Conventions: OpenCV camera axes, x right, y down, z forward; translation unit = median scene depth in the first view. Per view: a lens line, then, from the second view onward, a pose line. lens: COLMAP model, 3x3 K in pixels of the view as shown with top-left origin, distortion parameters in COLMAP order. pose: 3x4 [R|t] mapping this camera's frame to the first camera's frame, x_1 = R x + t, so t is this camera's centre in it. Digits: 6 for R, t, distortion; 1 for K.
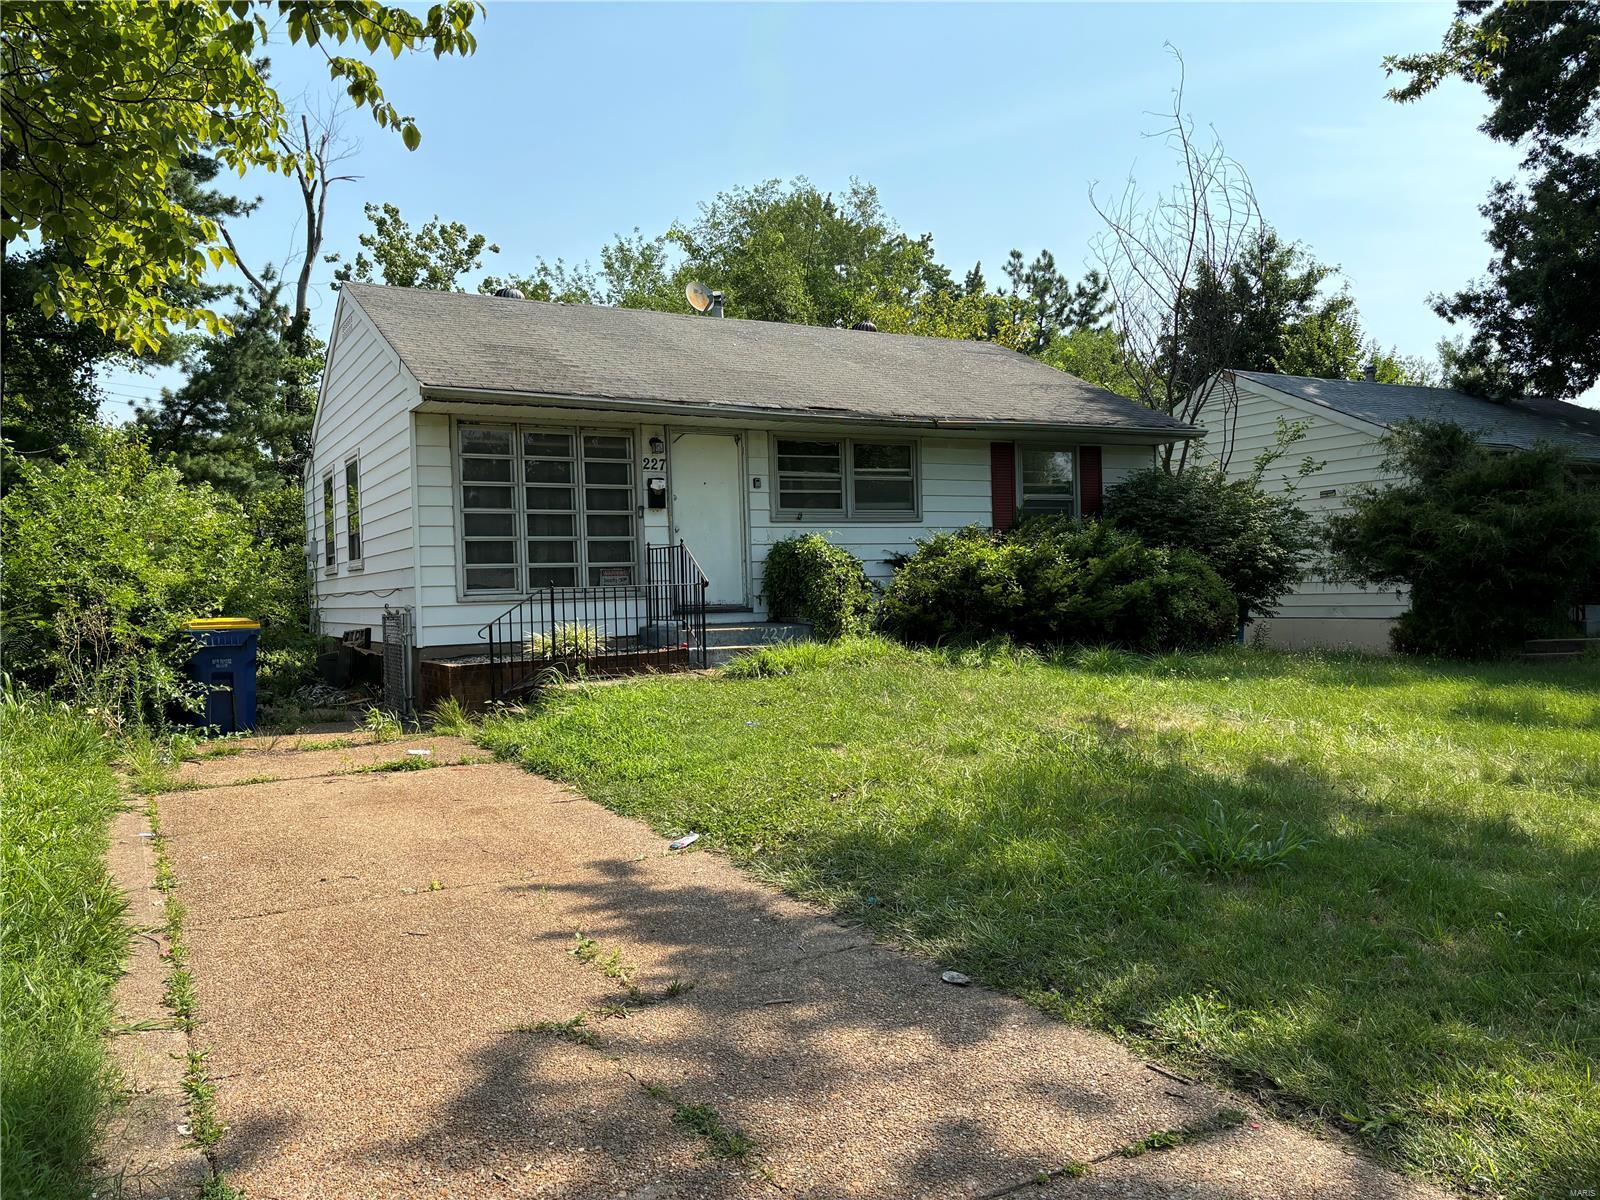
lens RADIAL K [[1206.6, 0, 800.0], [0, 1206.6, 600.0], [0, 0, 1]] dist [0.022880, -0.038434]
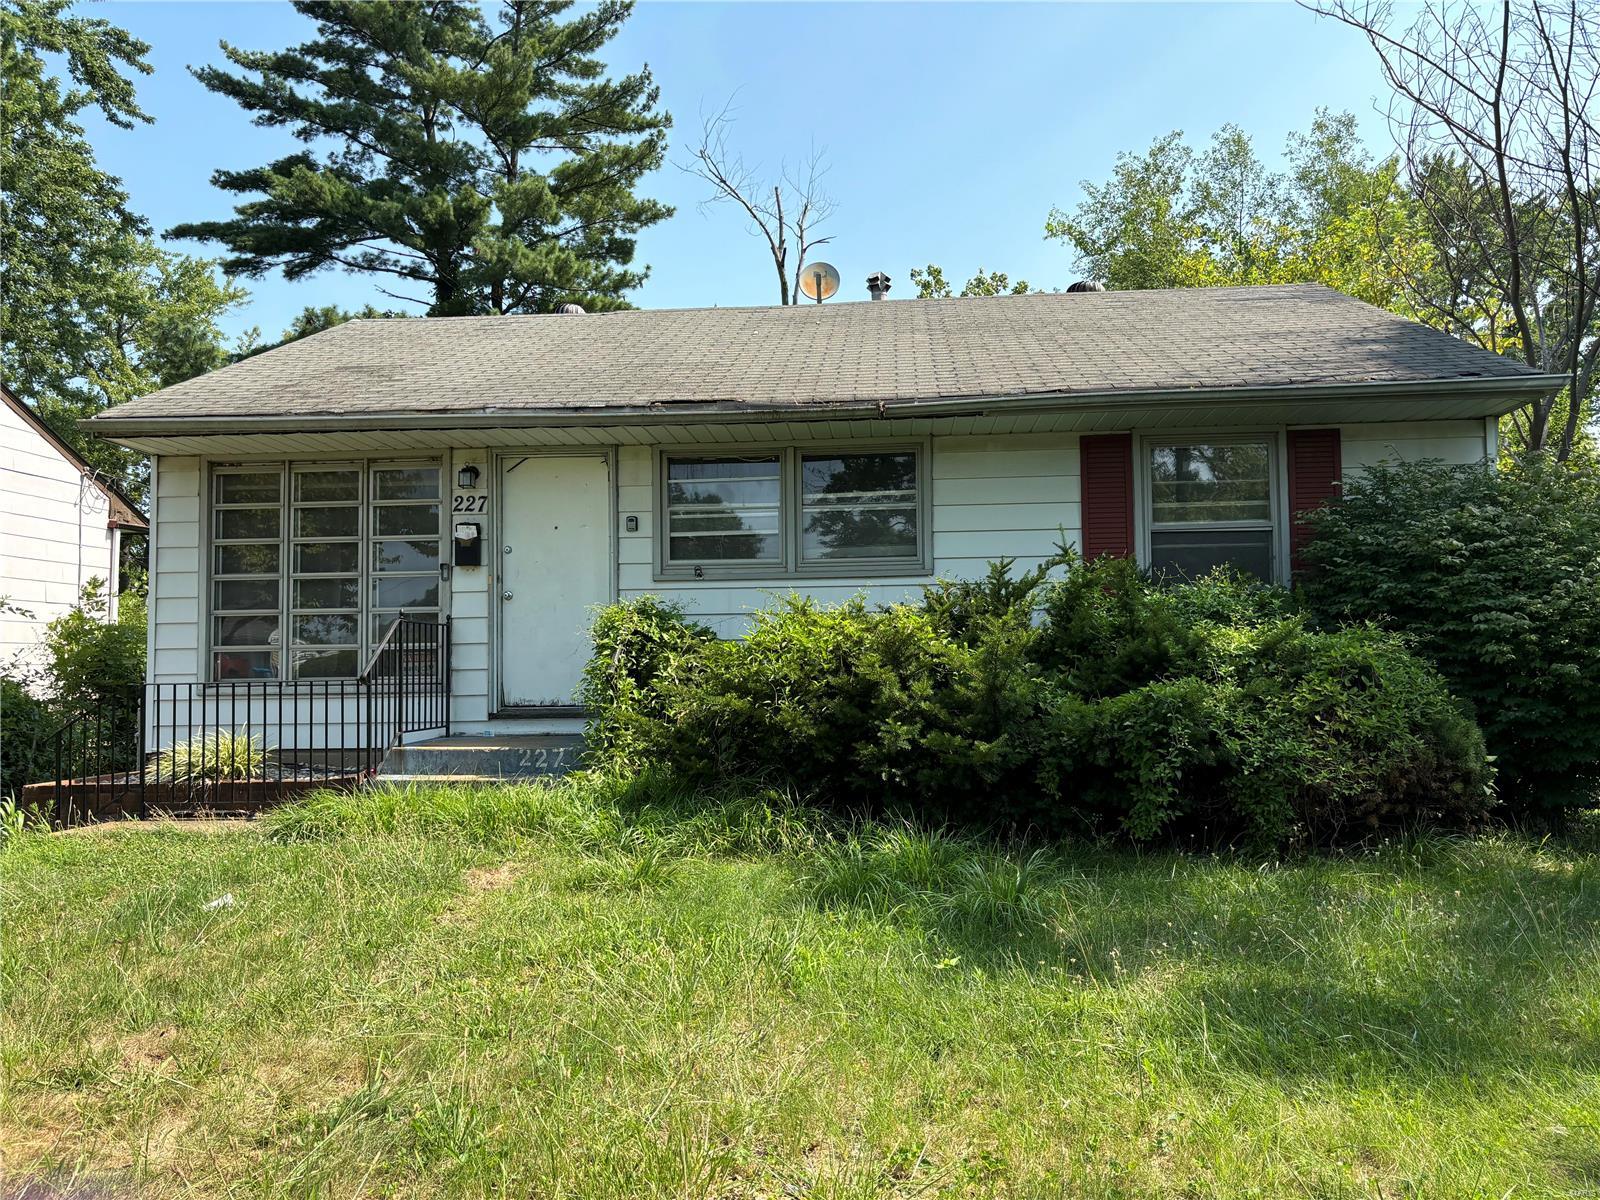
lens RADIAL K [[1250.8, 0, 800.0], [0, 1250.8, 600.0], [0, 0, 1]] dist [0.000290, -0.045520]
pose [[0.828399, -0.018865, -0.559821, 0.425892], [-0.015988, 0.998229, -0.057296, -0.017159], [0.559910, 0.056414, 0.826631, 0.486355]]
